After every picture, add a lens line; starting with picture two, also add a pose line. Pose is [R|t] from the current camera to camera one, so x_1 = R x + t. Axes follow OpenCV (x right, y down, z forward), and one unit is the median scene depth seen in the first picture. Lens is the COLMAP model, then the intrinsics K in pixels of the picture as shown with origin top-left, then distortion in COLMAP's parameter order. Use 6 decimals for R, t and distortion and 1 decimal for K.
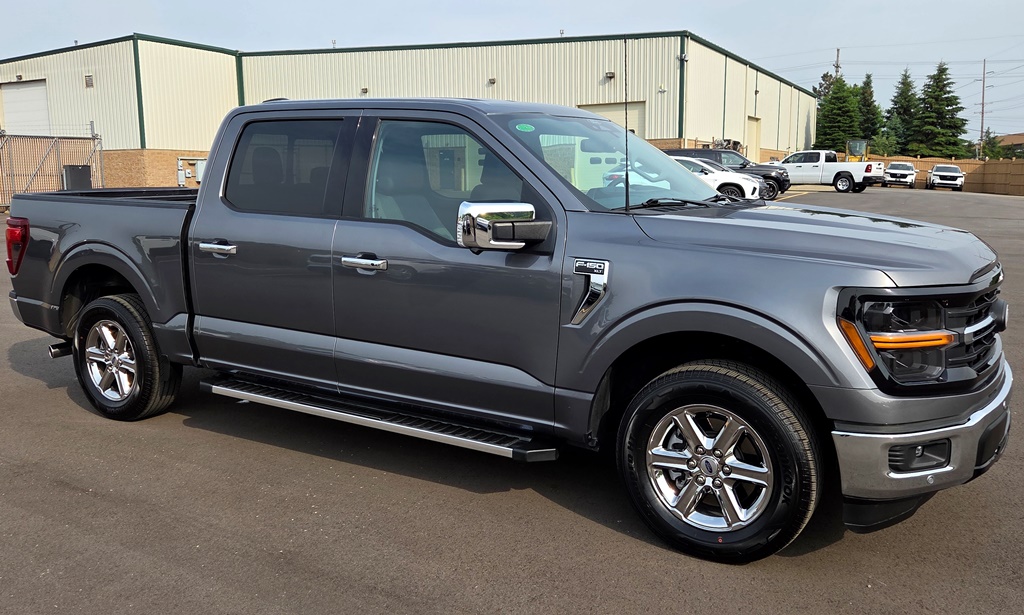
lens RADIAL K [[798.5, 0, 525.7], [0, 798.5, 306.0], [0, 0, 1]] dist [0.082509, -0.089771]
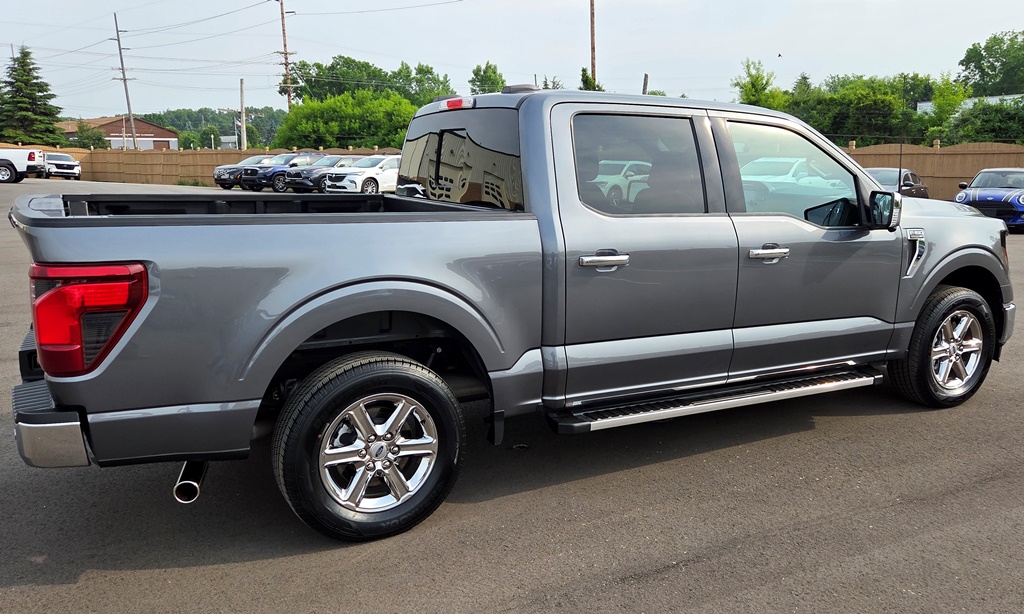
lens RADIAL K [[798.5, 0, 525.7], [0, 798.5, 305.5], [0, 0, 1]] dist [0.082509, -0.089771]
pose [[0.512627, -0.147601, 0.845830, -0.509536], [0.136542, 0.986591, 0.089411, -0.049187], [-0.847685, 0.069657, 0.525907, 0.276221]]
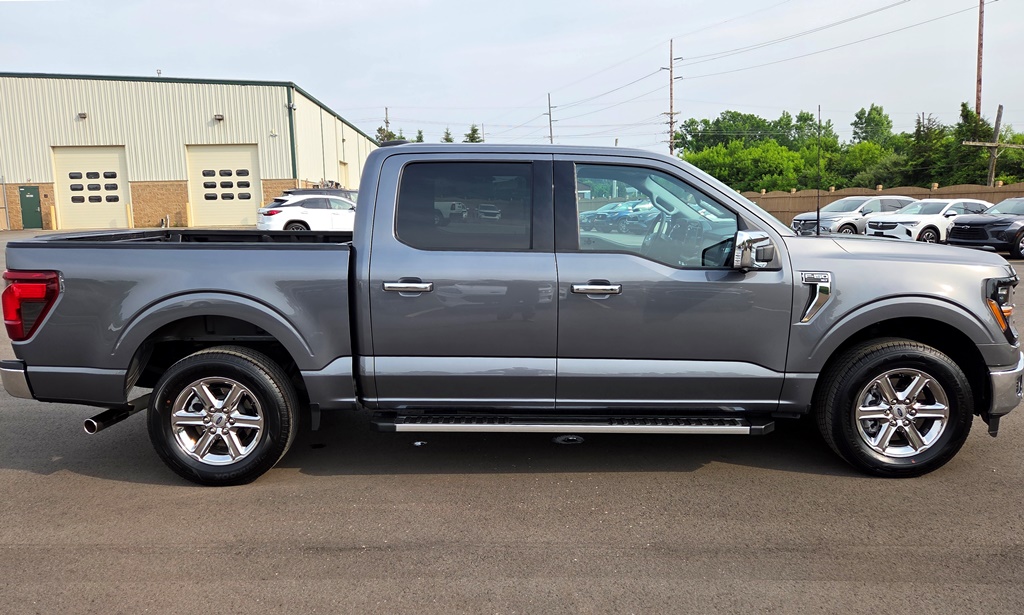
lens RADIAL K [[711.5, 0, 506.8], [0, 711.5, 312.4], [0, 0, 1]] dist [0.067273, -0.055186]
pose [[0.865947, -0.078982, 0.493859, -0.316781], [0.090055, 0.995936, 0.001372, -0.012980], [-0.491961, 0.043287, 0.869541, 0.071376]]
